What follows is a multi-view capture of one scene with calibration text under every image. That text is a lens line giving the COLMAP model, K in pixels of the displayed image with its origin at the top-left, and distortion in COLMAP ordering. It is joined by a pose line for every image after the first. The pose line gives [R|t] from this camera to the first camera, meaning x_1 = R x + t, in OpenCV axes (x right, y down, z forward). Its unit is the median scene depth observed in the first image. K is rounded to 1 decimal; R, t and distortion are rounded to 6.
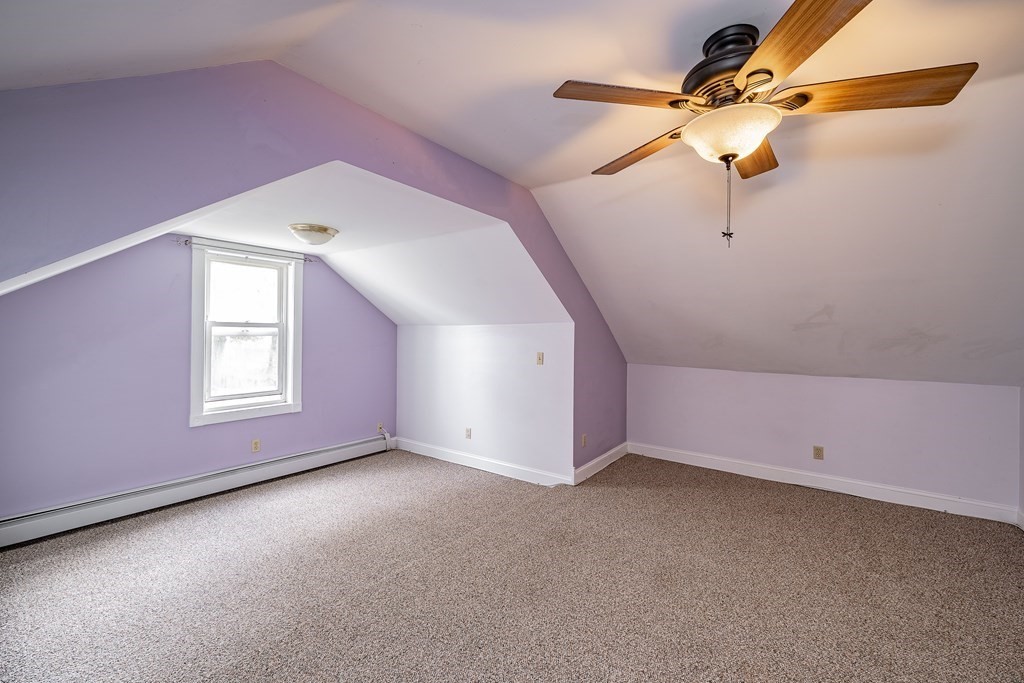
lens RADIAL K [[418.0, 0, 514.6], [0, 418.0, 333.2], [0, 0, 1]] dist [-0.000306, -0.000047]
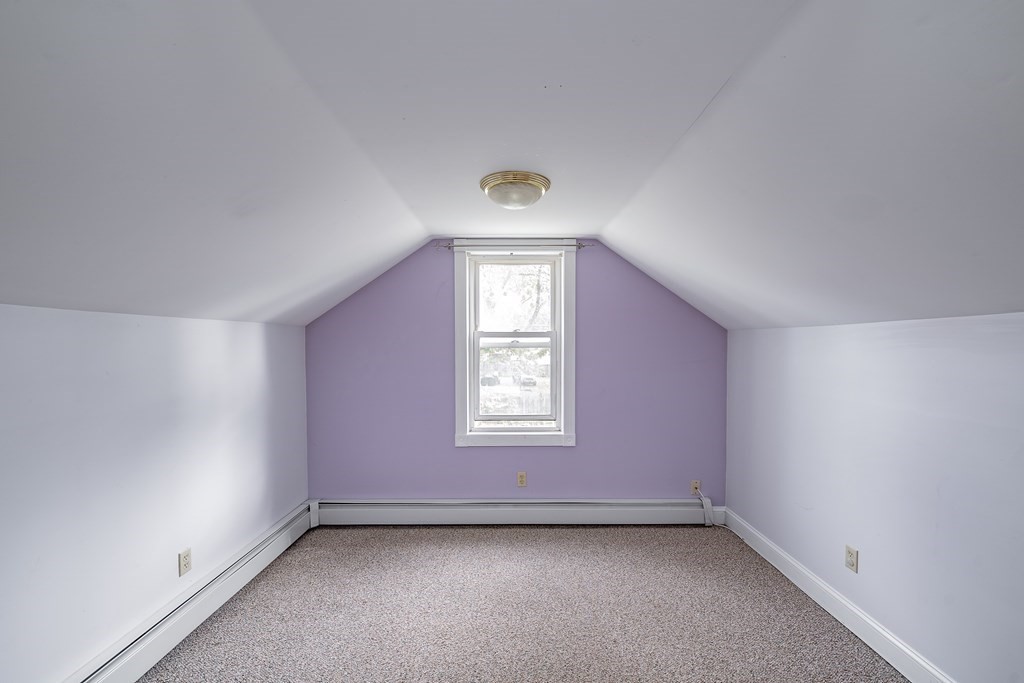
lens RADIAL K [[414.7, 0, 517.9], [0, 414.7, 353.2], [0, 0, 1]] dist [-0.001202, -0.000063]
pose [[0.604257, 0.011910, -0.796701, 0.031895], [0.008592, 0.999733, 0.021462, 0.000005], [0.796744, -0.019813, 0.603993, 0.497218]]
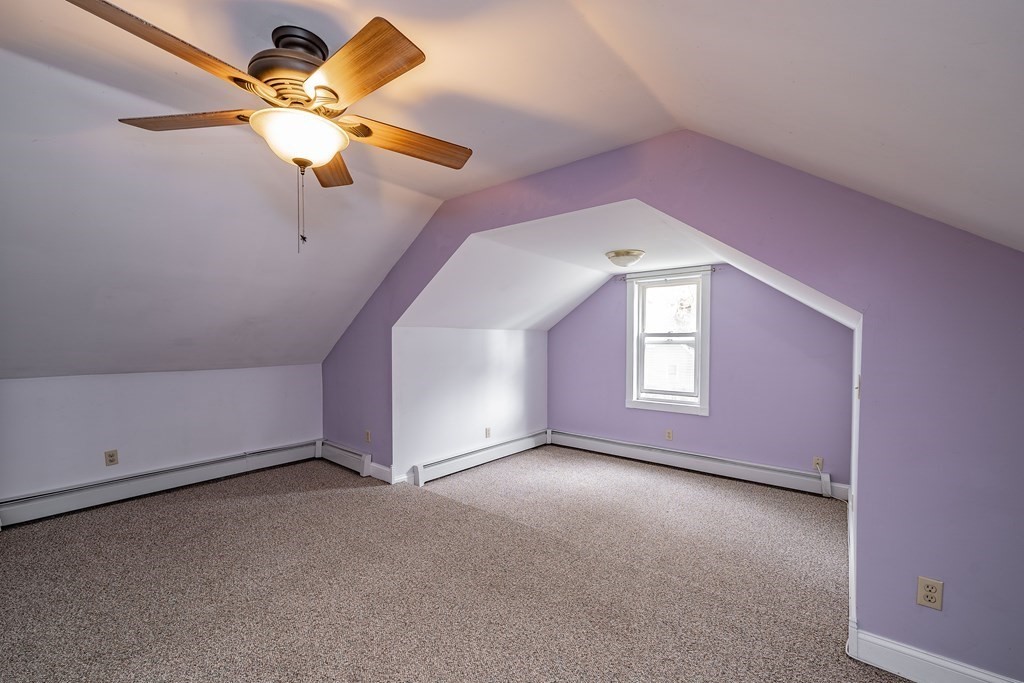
lens RADIAL K [[414.7, 0, 517.9], [0, 414.7, 353.2], [0, 0, 1]] dist [-0.001202, -0.000063]
pose [[-0.030726, 0.020070, -0.999326, 0.582804], [-0.000235, 0.999798, 0.020086, 0.009322], [0.999528, 0.000852, -0.030716, 0.597735]]
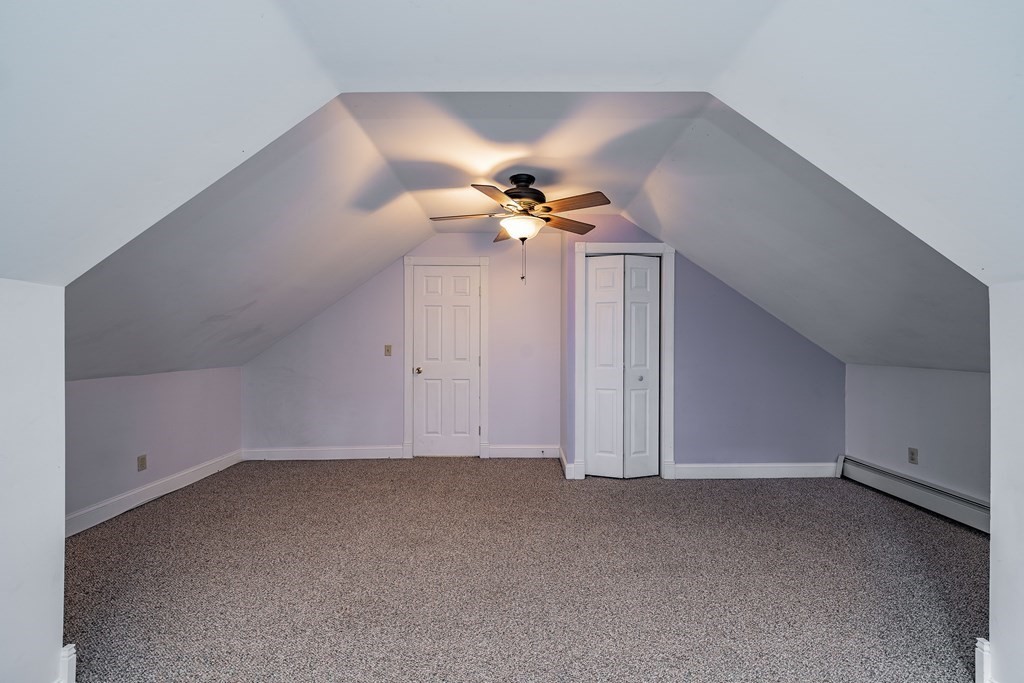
lens RADIAL K [[414.7, 0, 517.9], [0, 414.7, 353.2], [0, 0, 1]] dist [-0.001202, -0.000063]
pose [[-0.592622, -0.031917, 0.804848, -0.402213], [-0.010255, 0.999433, 0.032082, 0.021250], [-0.805416, 0.010759, -0.592613, 0.834349]]
